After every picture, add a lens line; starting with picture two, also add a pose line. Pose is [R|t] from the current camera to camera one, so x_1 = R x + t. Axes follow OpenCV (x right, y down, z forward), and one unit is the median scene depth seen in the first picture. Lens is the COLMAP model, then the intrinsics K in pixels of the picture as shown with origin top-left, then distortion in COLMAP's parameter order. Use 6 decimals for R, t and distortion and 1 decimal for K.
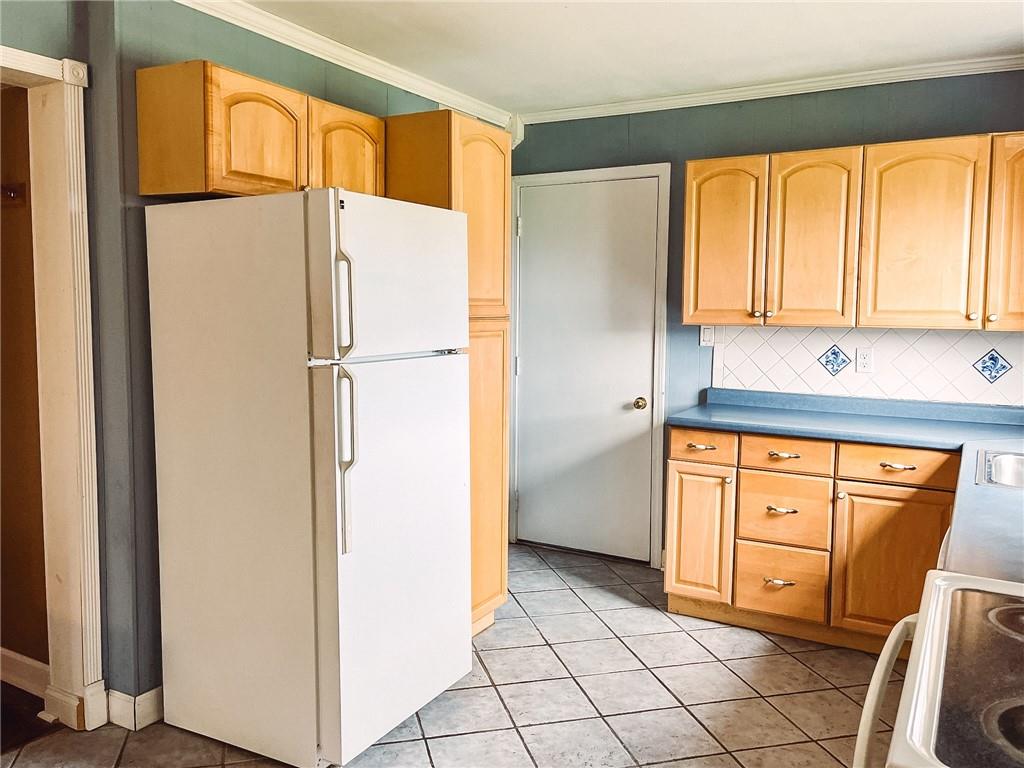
lens RADIAL K [[821.1, 0, 511.7], [0, 821.1, 376.0], [0, 0, 1]] dist [0.023113, -0.031933]
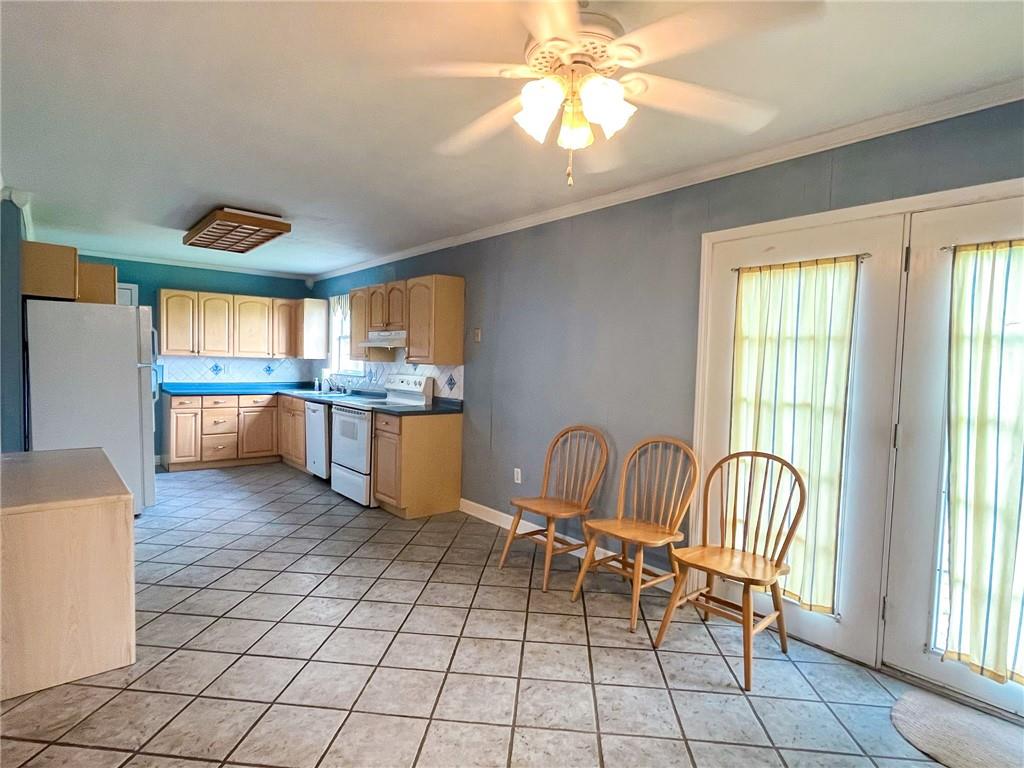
lens RADIAL K [[541.3, 0, 503.8], [0, 541.3, 387.8], [0, 0, 1]] dist [-0.003795, -0.001742]
pose [[0.339137, -0.045055, 0.939657, -1.051991], [0.058010, 0.997953, 0.026914, 0.053954], [-0.938947, 0.045382, 0.341057, -0.535485]]
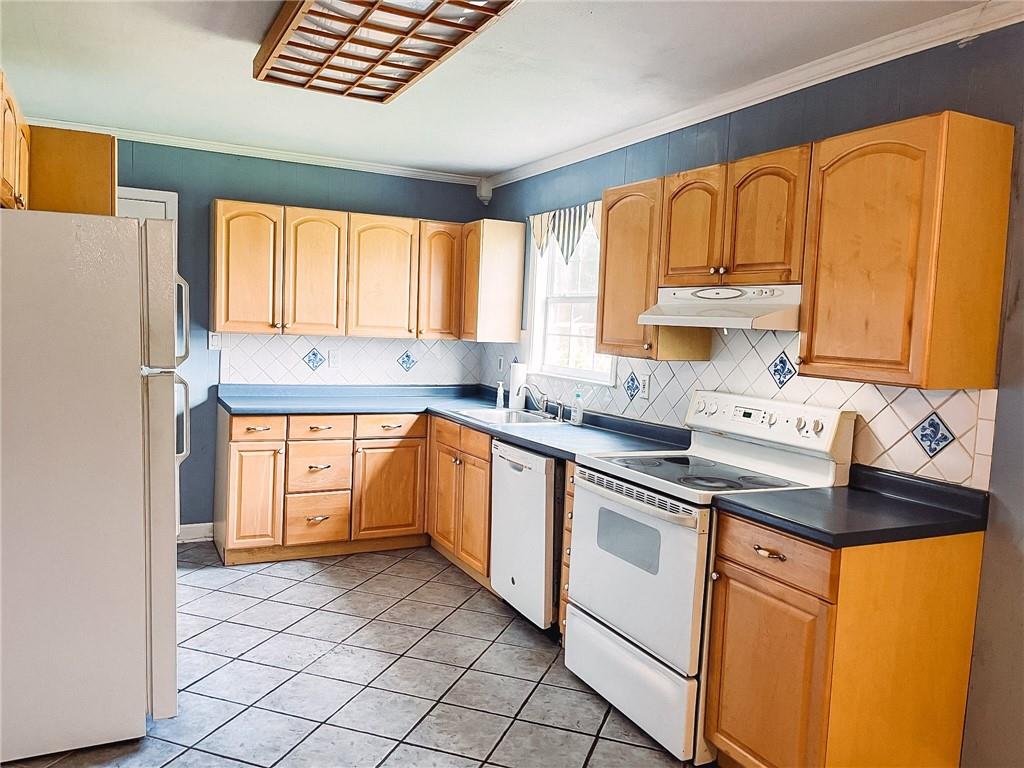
lens RADIAL K [[779.3, 0, 512.3], [0, 779.3, 388.6], [0, 0, 1]] dist [0.002433, -0.012444]
pose [[0.545078, -0.054353, 0.836622, -0.583612], [0.034990, 0.998502, 0.042073, -0.014315], [-0.837655, 0.006341, 0.546163, -0.000603]]
